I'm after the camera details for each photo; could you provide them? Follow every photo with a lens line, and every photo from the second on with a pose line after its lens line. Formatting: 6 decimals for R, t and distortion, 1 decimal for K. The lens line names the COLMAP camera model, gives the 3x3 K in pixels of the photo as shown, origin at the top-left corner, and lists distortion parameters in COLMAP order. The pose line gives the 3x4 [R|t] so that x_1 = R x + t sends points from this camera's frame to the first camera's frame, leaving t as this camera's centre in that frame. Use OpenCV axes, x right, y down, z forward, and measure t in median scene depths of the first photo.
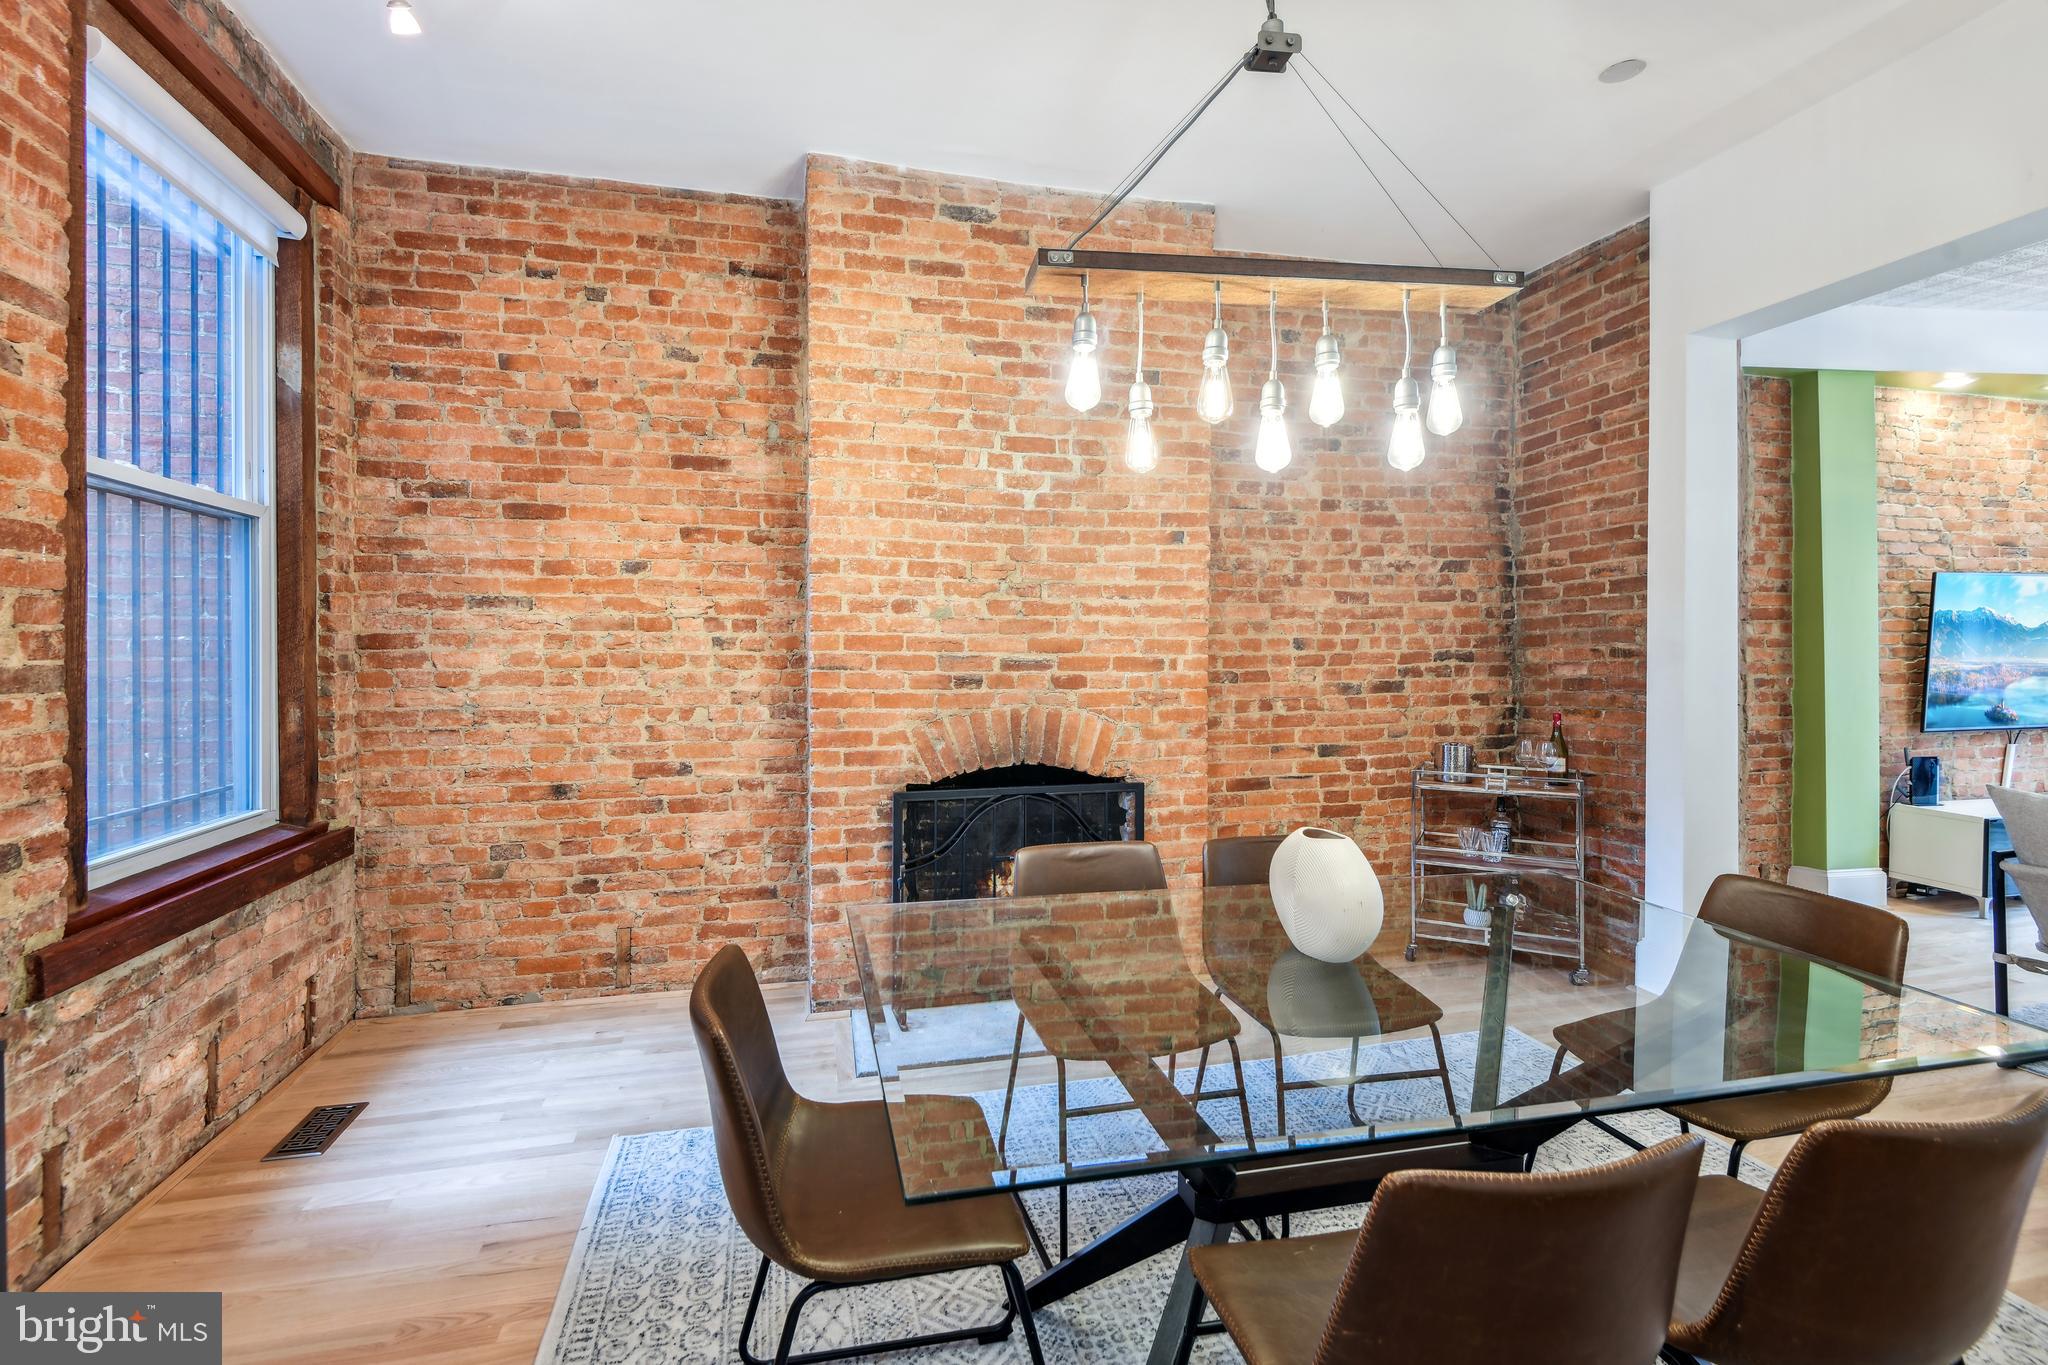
lens RADIAL K [[938.7, 0, 1024.4], [0, 938.7, 661.6], [0, 0, 1]] dist [0.018958, -0.009943]
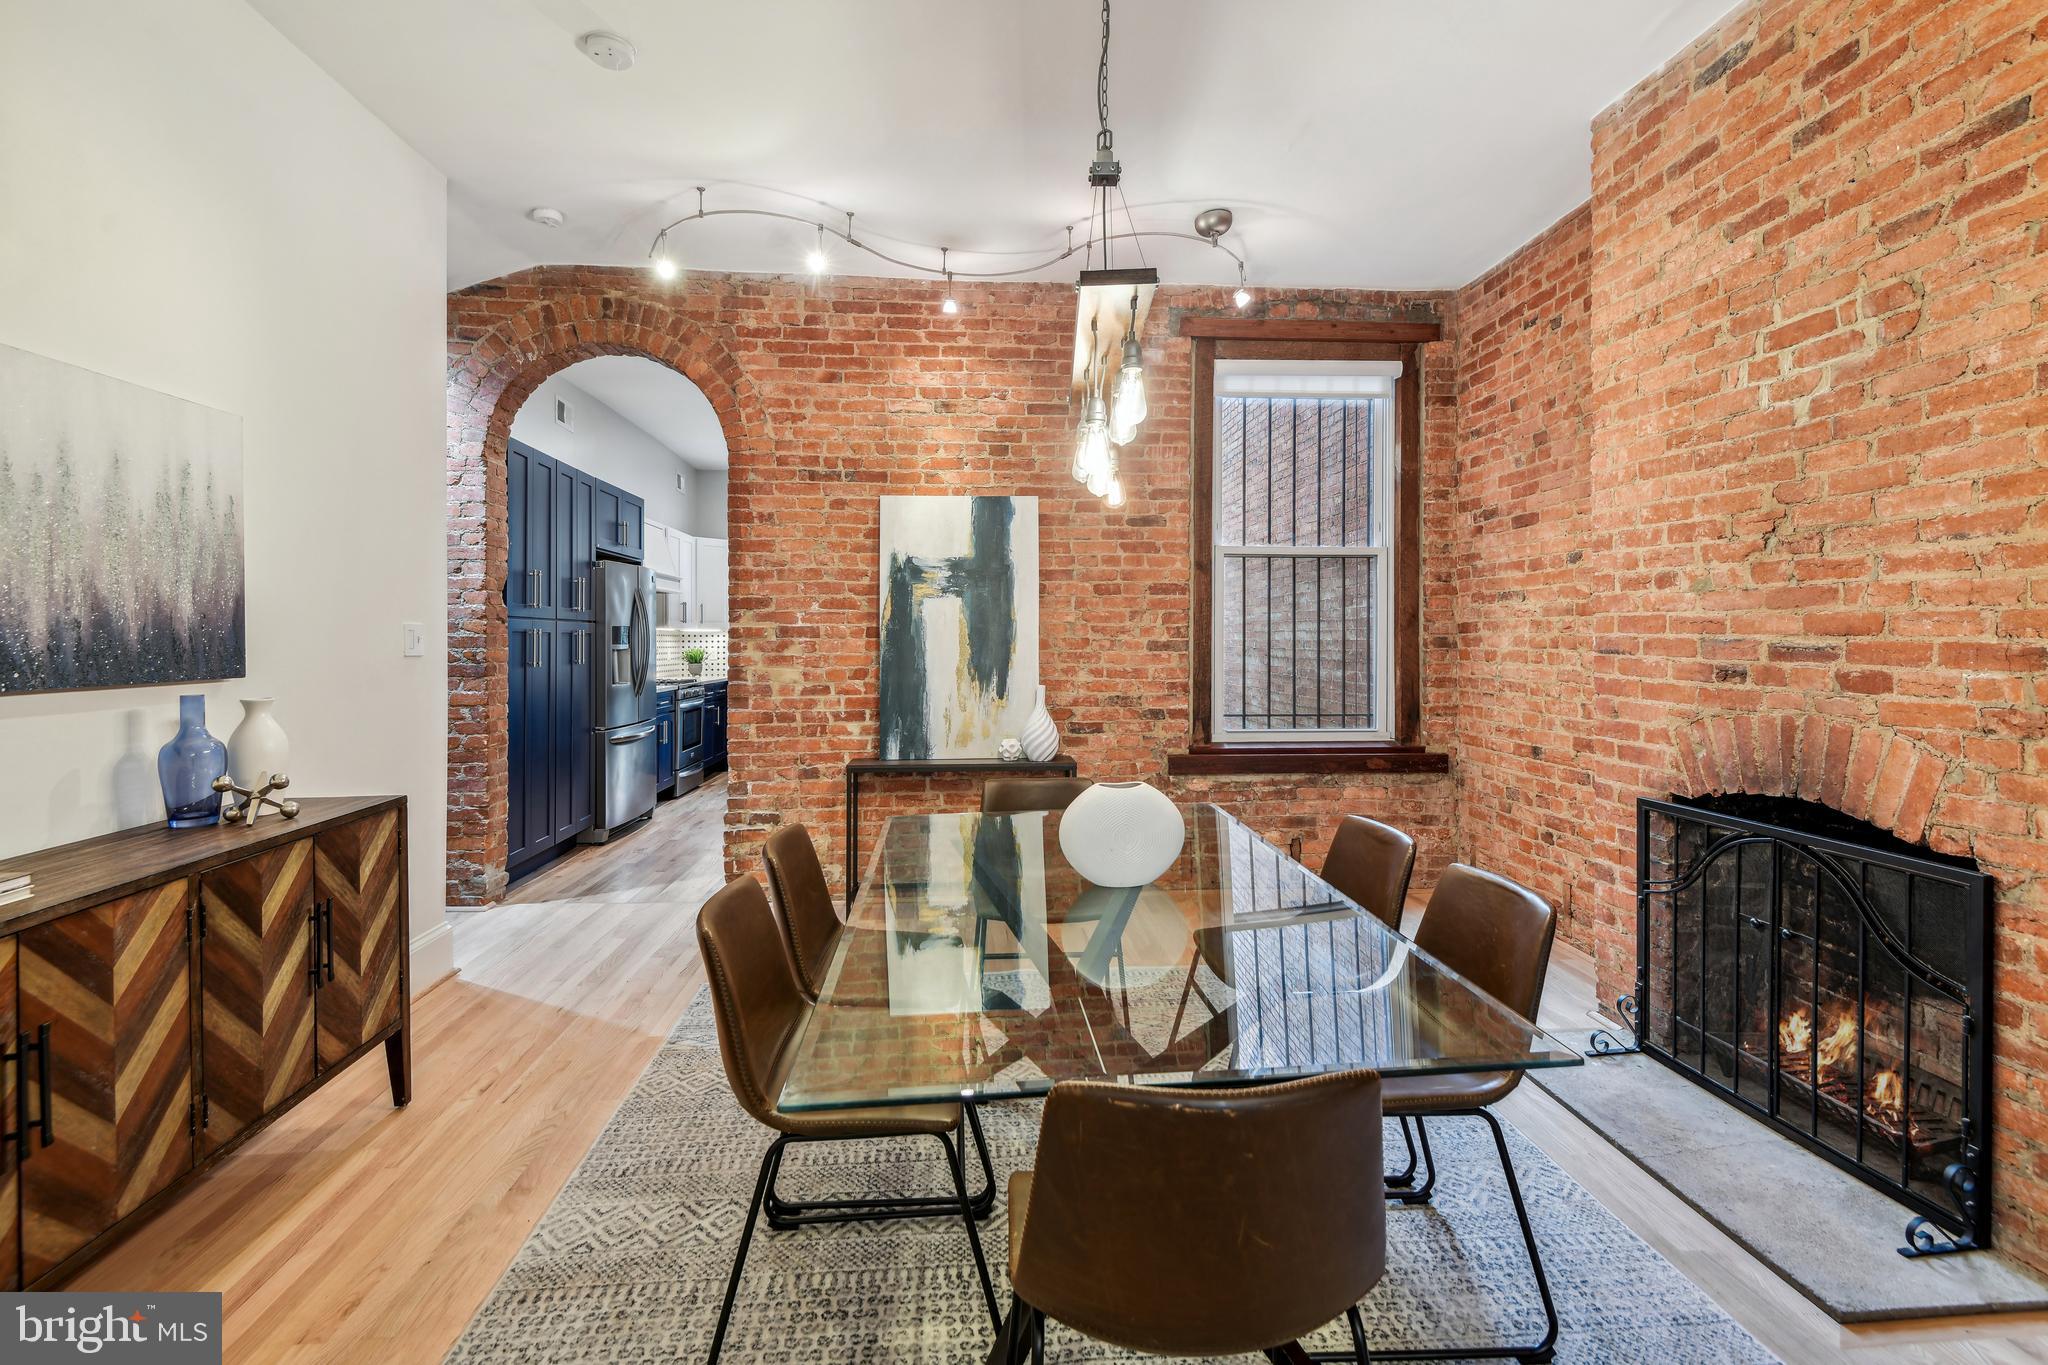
lens RADIAL K [[938.7, 0, 1015.4], [0, 938.7, 640.9], [0, 0, 1]] dist [0.018958, -0.009943]
pose [[-0.186182, 0.005110, -0.982502, 0.800241], [-0.012241, 0.999897, 0.007520, -0.003690], [0.982439, 0.013427, -0.186100, 0.576397]]
